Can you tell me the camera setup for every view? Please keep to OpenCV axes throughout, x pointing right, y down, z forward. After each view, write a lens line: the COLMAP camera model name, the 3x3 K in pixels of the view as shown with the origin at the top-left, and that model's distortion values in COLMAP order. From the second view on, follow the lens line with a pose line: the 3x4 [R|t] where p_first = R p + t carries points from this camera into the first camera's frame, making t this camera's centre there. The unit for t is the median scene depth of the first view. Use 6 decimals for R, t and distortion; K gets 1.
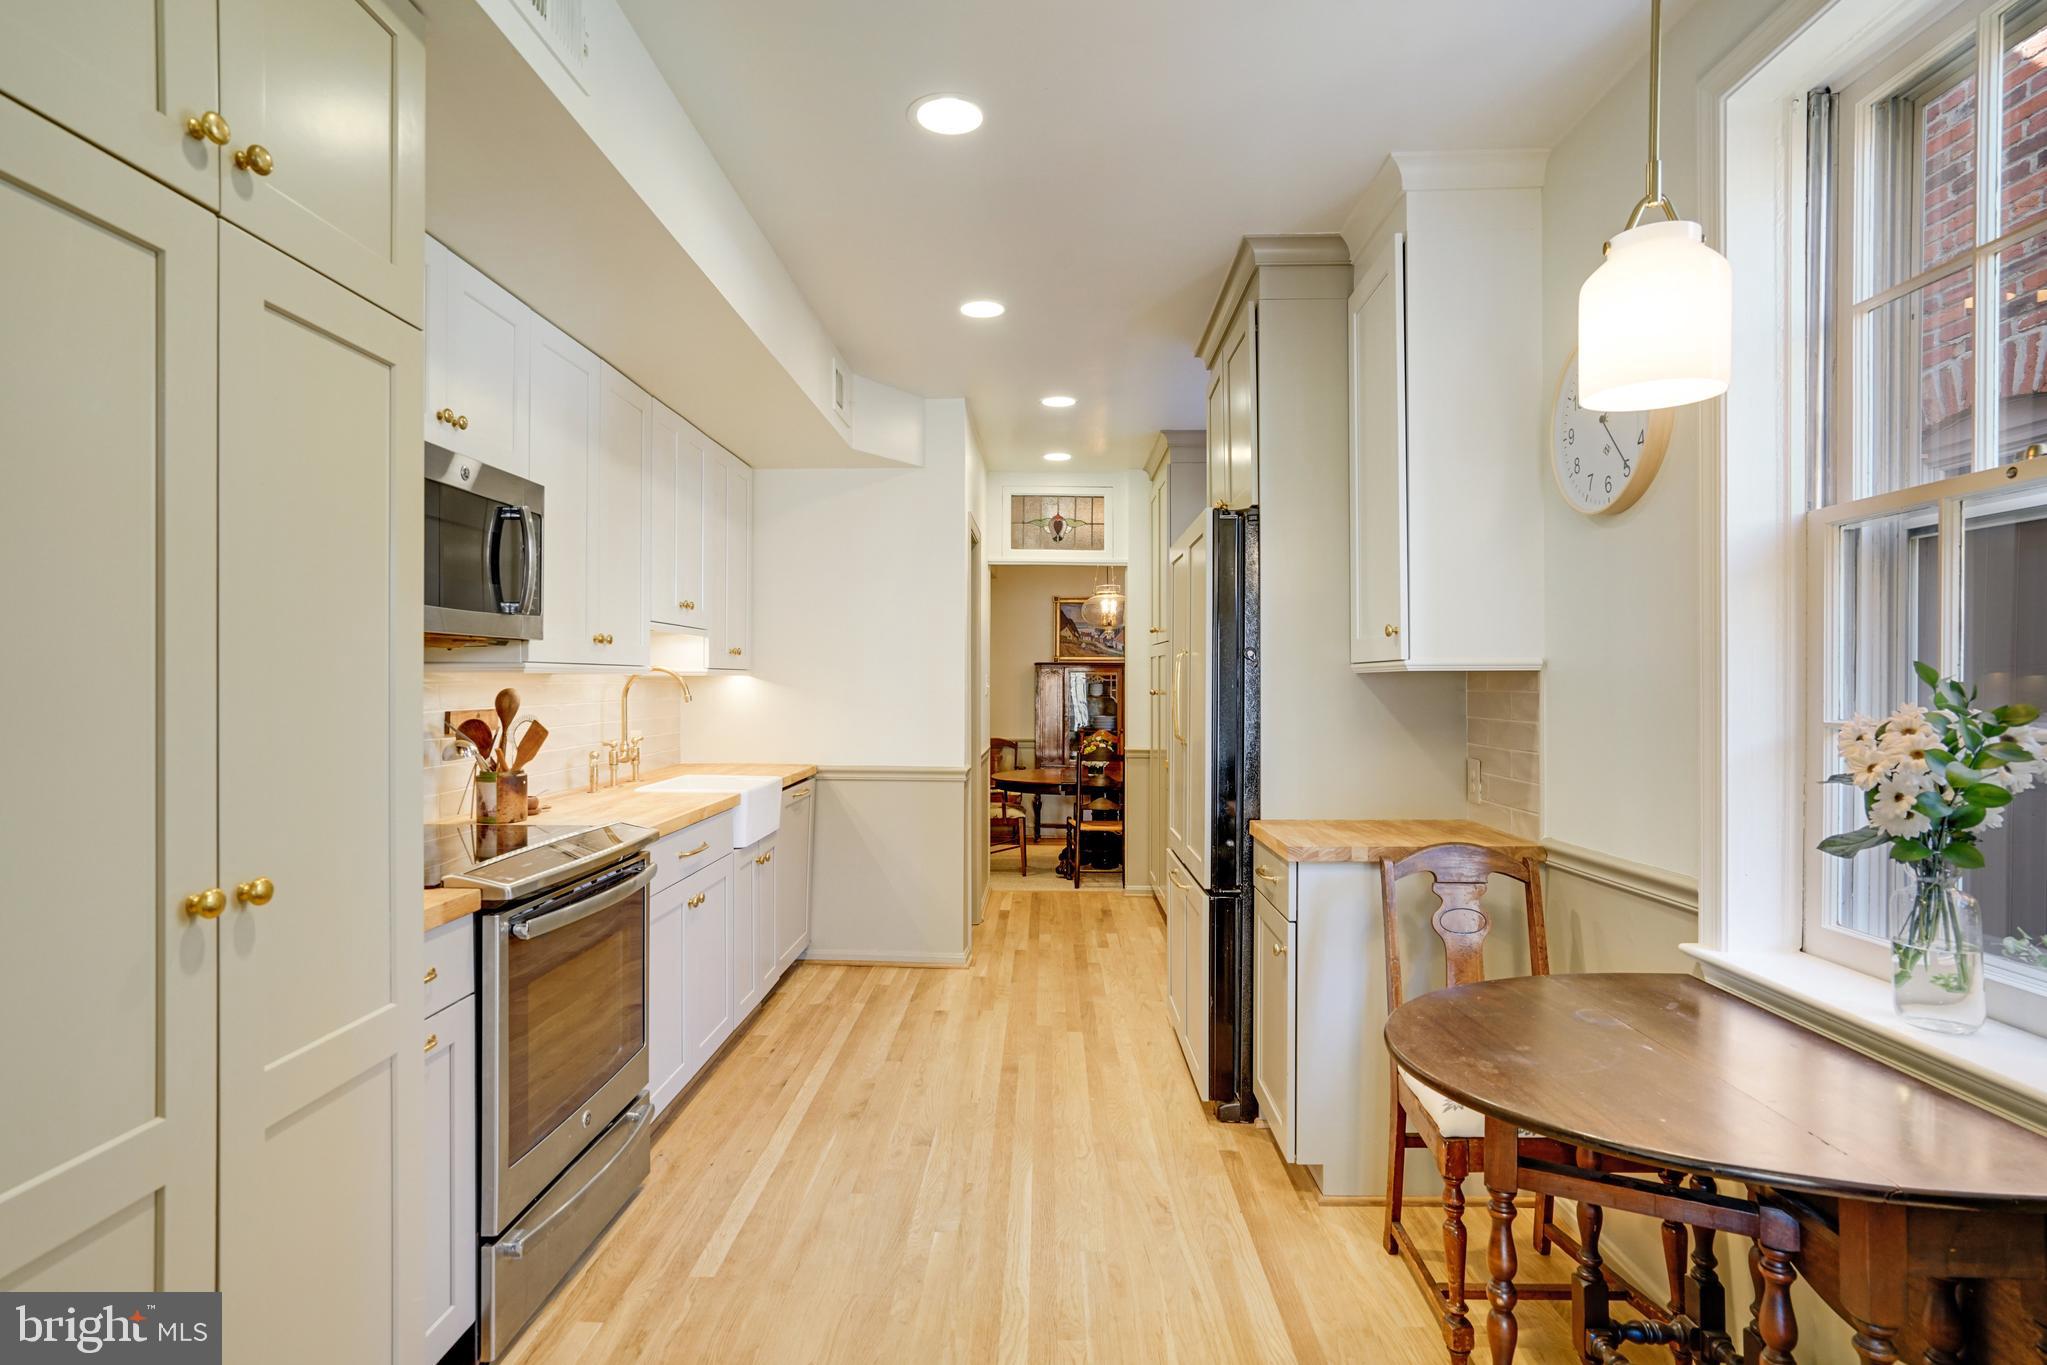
lens RADIAL K [[1048.0, 0, 989.8], [0, 1048.0, 693.8], [0, 0, 1]] dist [-0.062528, 0.026853]
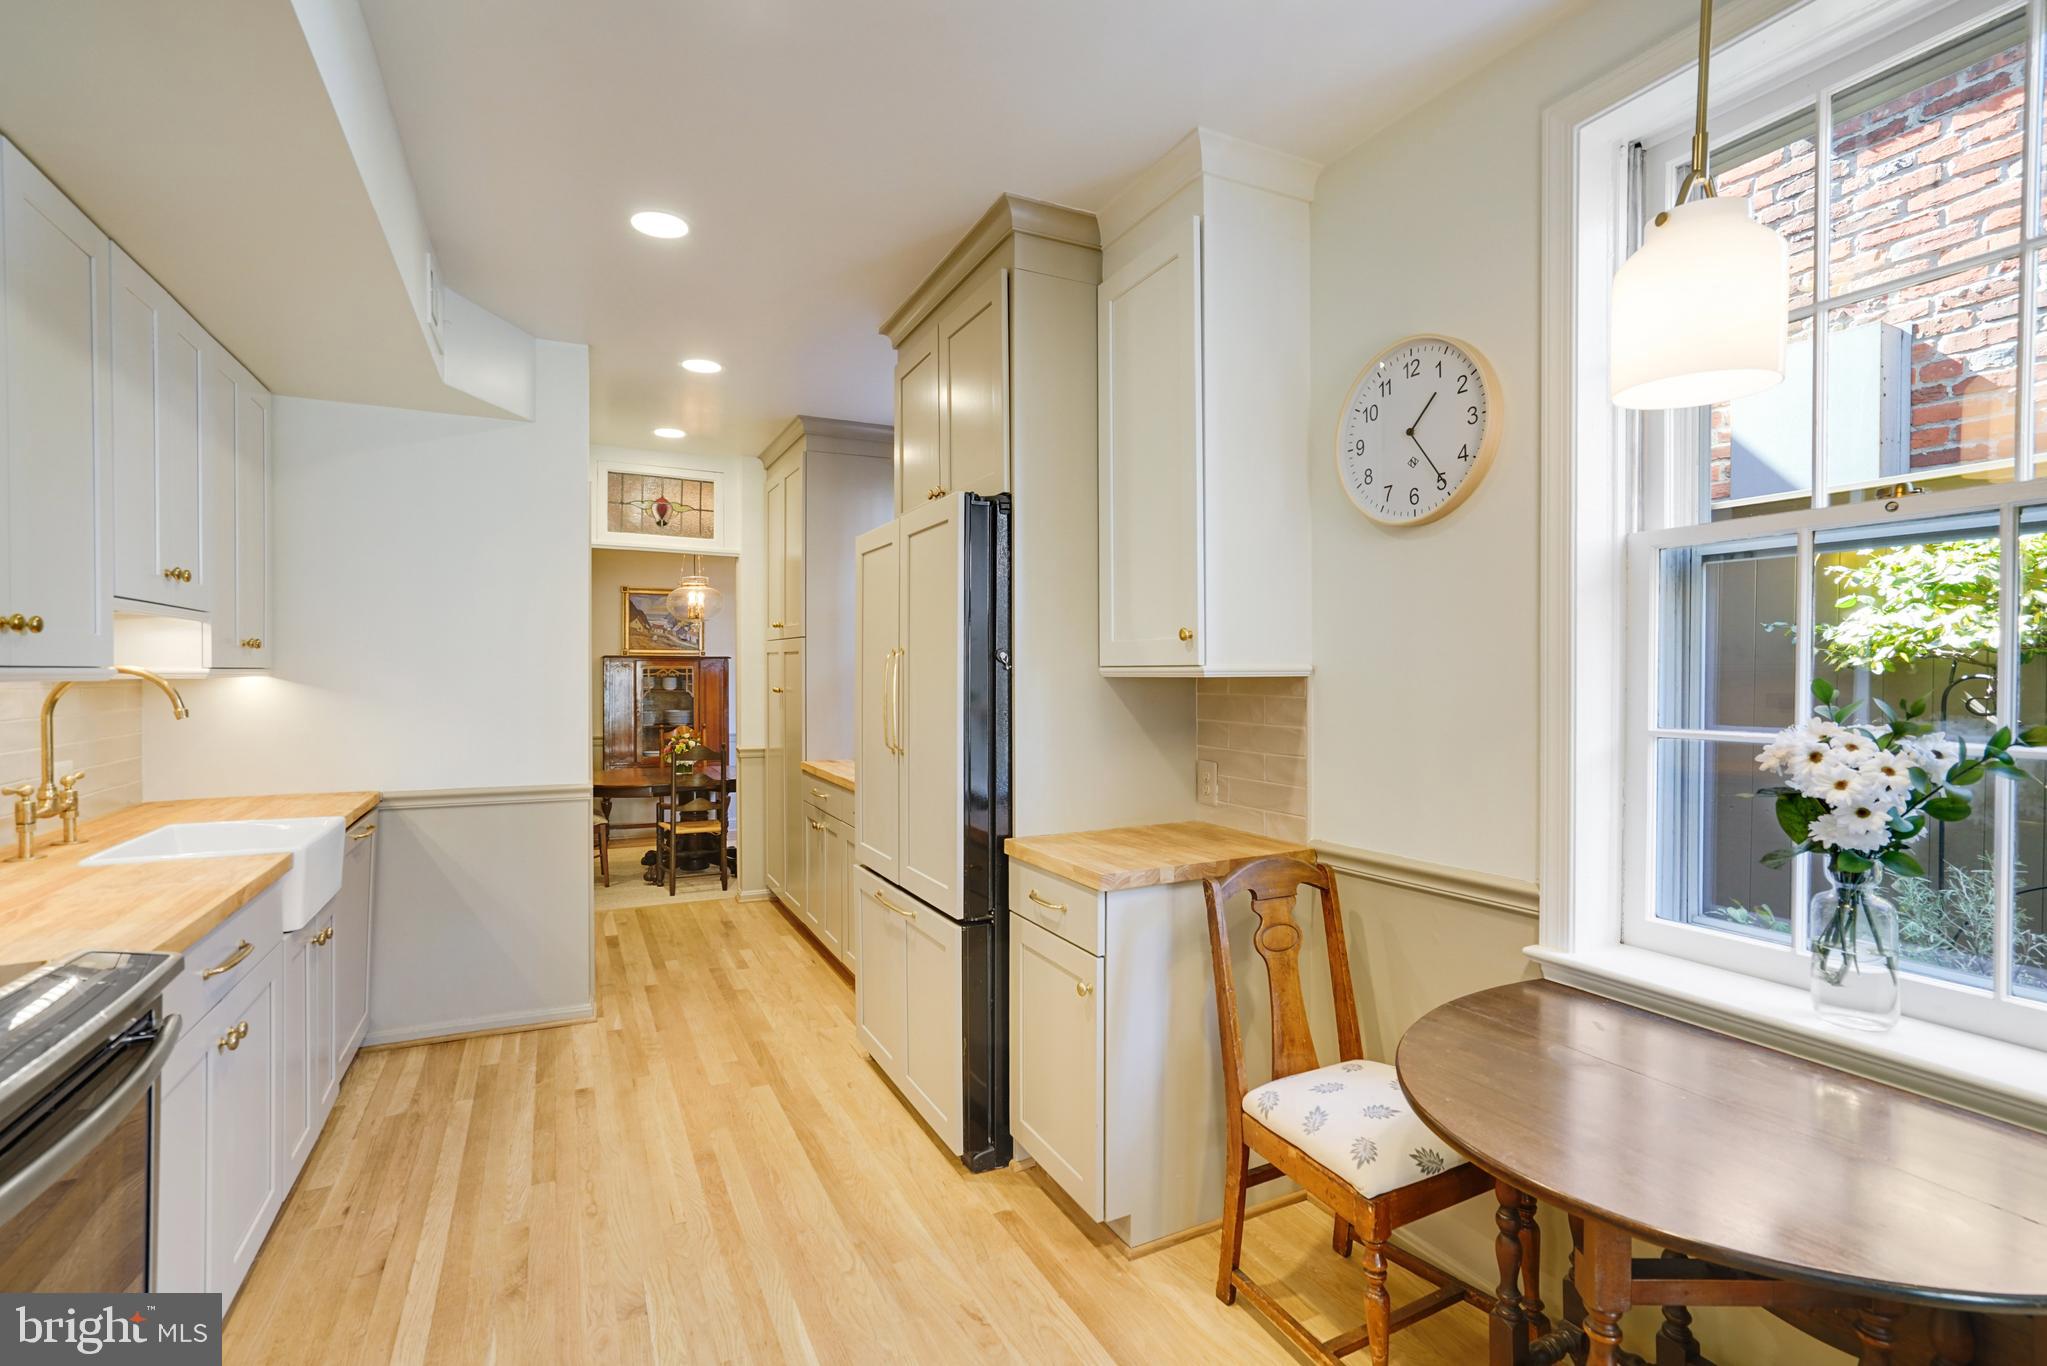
lens RADIAL K [[932.9, 0, 1012.8], [0, 932.9, 683.4], [0, 0, 1]] dist [-0.044124, 0.023762]
pose [[0.870415, -0.007583, 0.492260, -0.140957], [0.006505, 0.999971, 0.003901, -0.017325], [-0.492275, -0.000193, 0.870440, 0.280831]]
